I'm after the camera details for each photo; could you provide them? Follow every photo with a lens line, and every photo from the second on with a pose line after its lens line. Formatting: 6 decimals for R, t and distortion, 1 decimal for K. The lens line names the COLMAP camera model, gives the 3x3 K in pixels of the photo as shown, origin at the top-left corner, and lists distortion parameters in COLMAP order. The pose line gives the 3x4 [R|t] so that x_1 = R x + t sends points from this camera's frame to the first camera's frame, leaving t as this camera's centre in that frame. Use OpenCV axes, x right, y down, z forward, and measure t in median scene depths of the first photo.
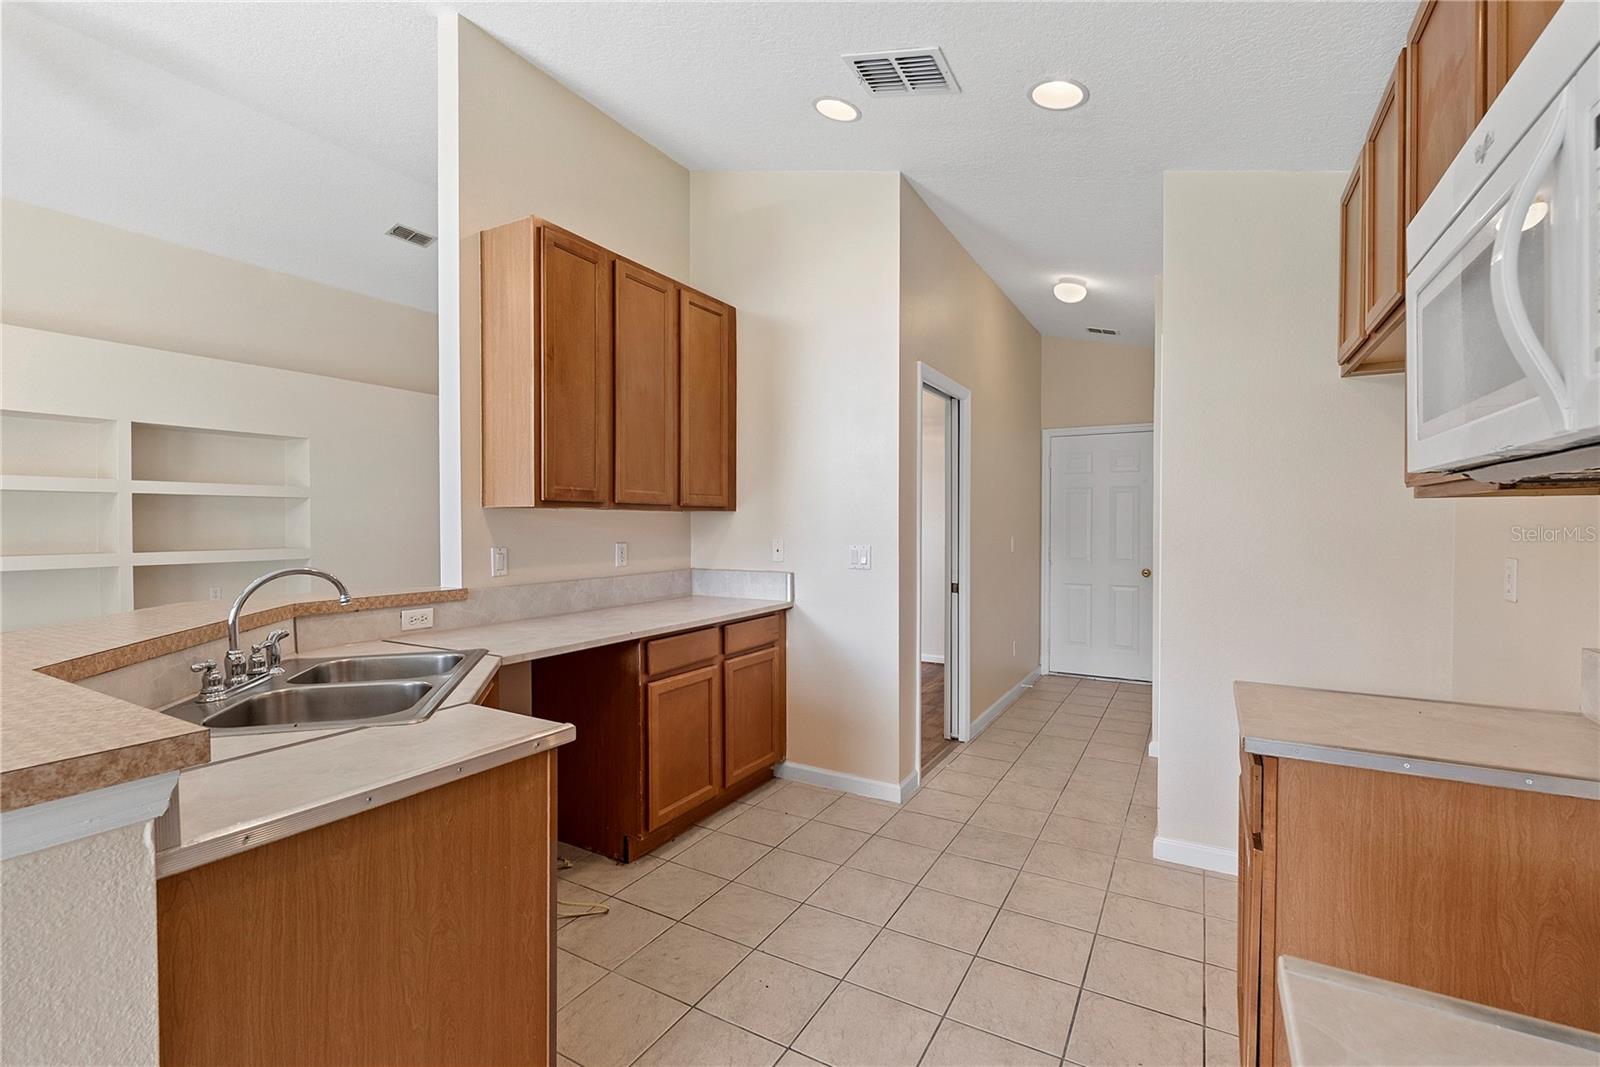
lens RADIAL K [[705.0, 0, 805.0], [0, 705.0, 532.2], [0, 0, 1]] dist [0.000374, -0.002961]
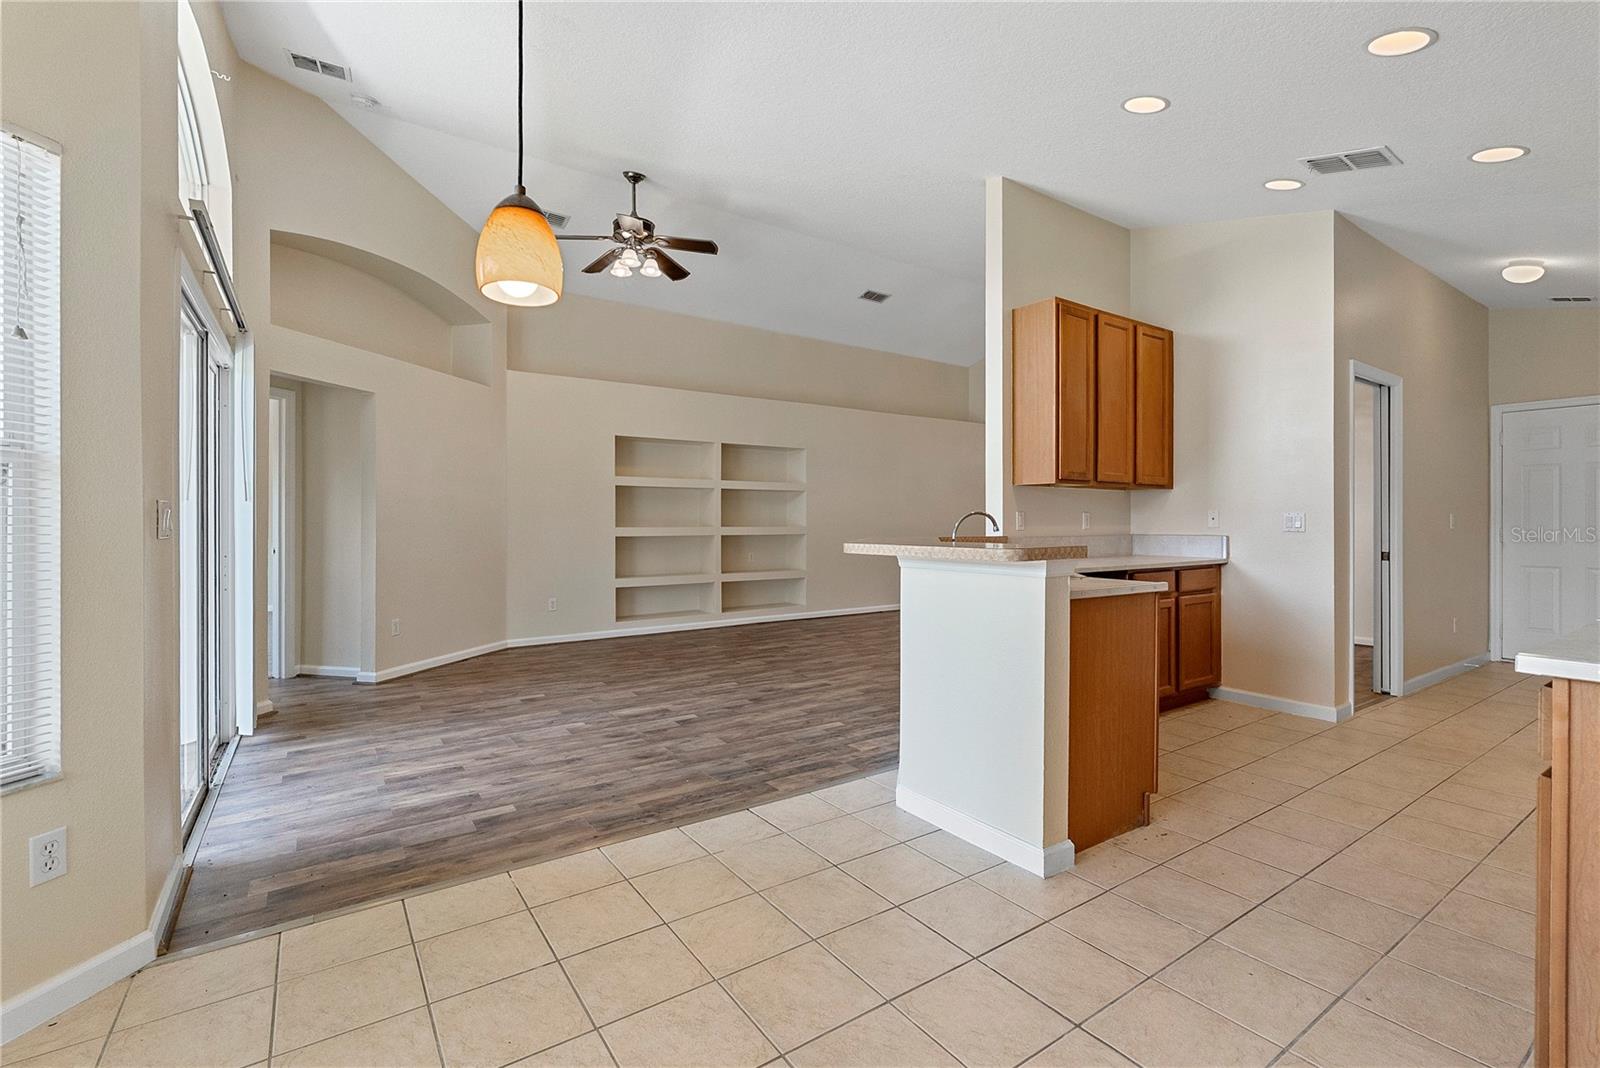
lens RADIAL K [[705.0, 0, 801.2], [0, 705.0, 520.0], [0, 0, 1]] dist [0.000374, -0.002961]
pose [[0.898034, -0.000402, -0.439926, -0.157716], [-0.006558, 0.999876, -0.014301, 0.055236], [0.439877, 0.015727, 0.897920, -0.501567]]
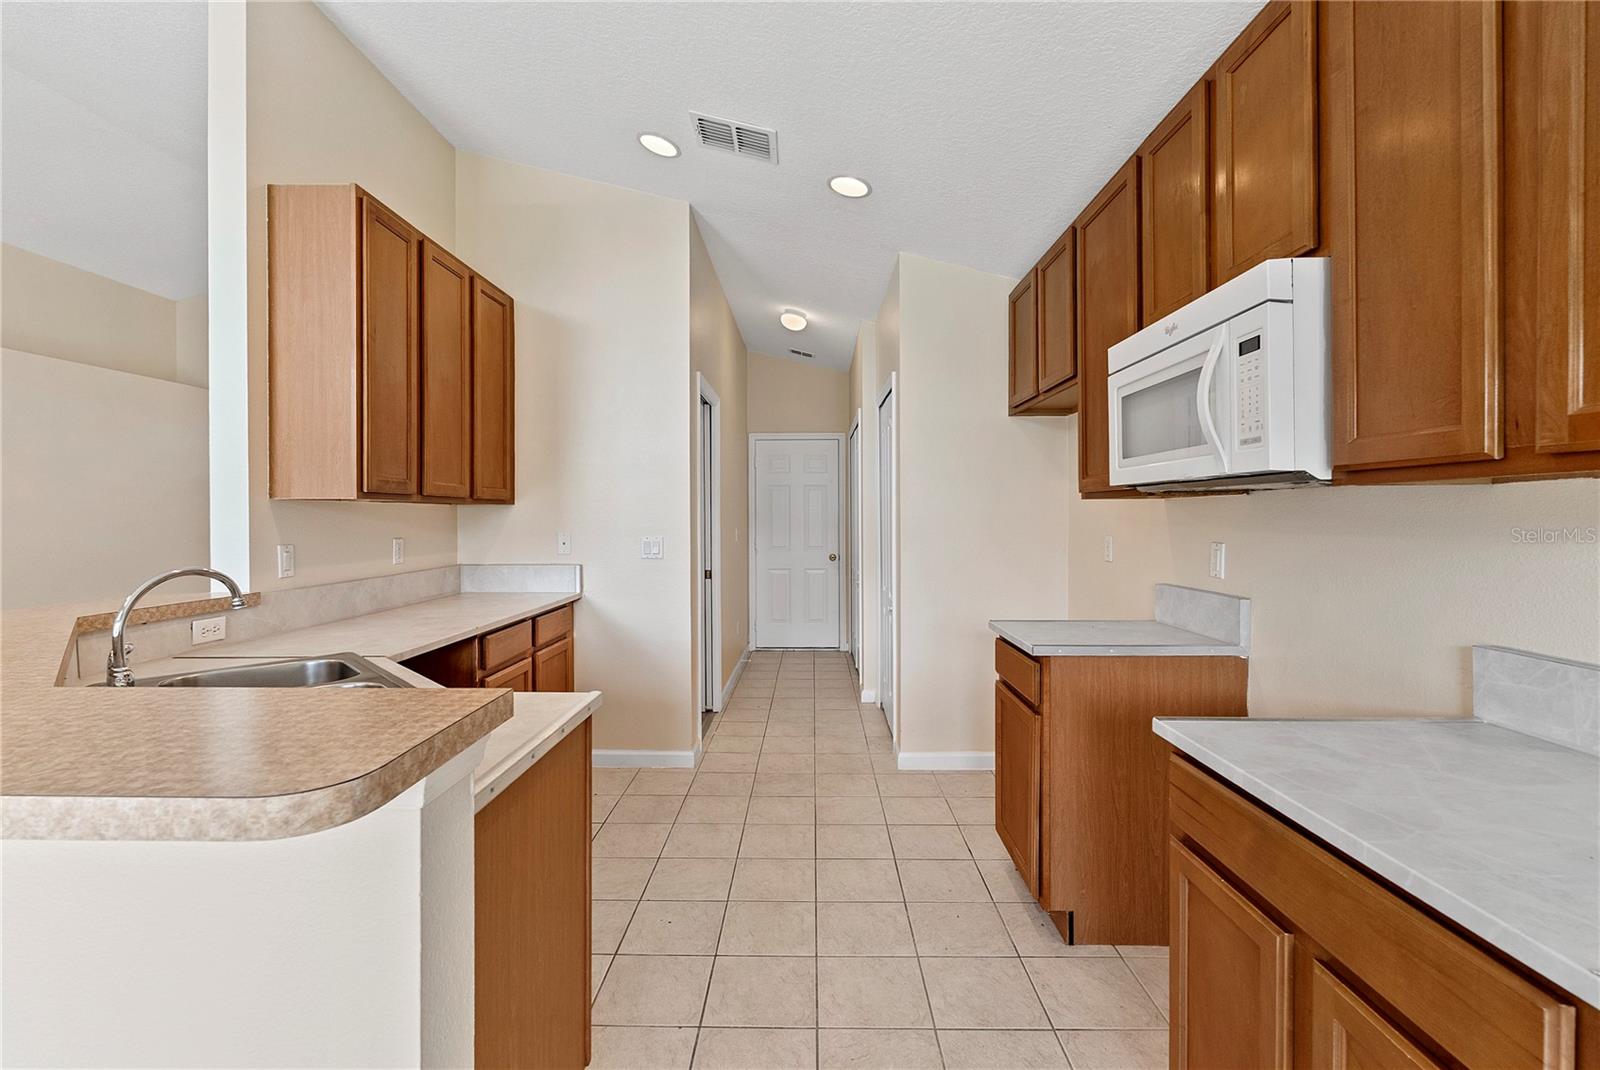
lens RADIAL K [[705.0, 0, 796.2], [0, 705.0, 516.1], [0, 0, 1]] dist [0.000374, -0.002961]
pose [[0.879542, -0.003770, 0.475807, -0.246759], [0.011299, 0.999852, -0.012964, 0.003703], [-0.475687, 0.016778, 0.879454, -0.063065]]
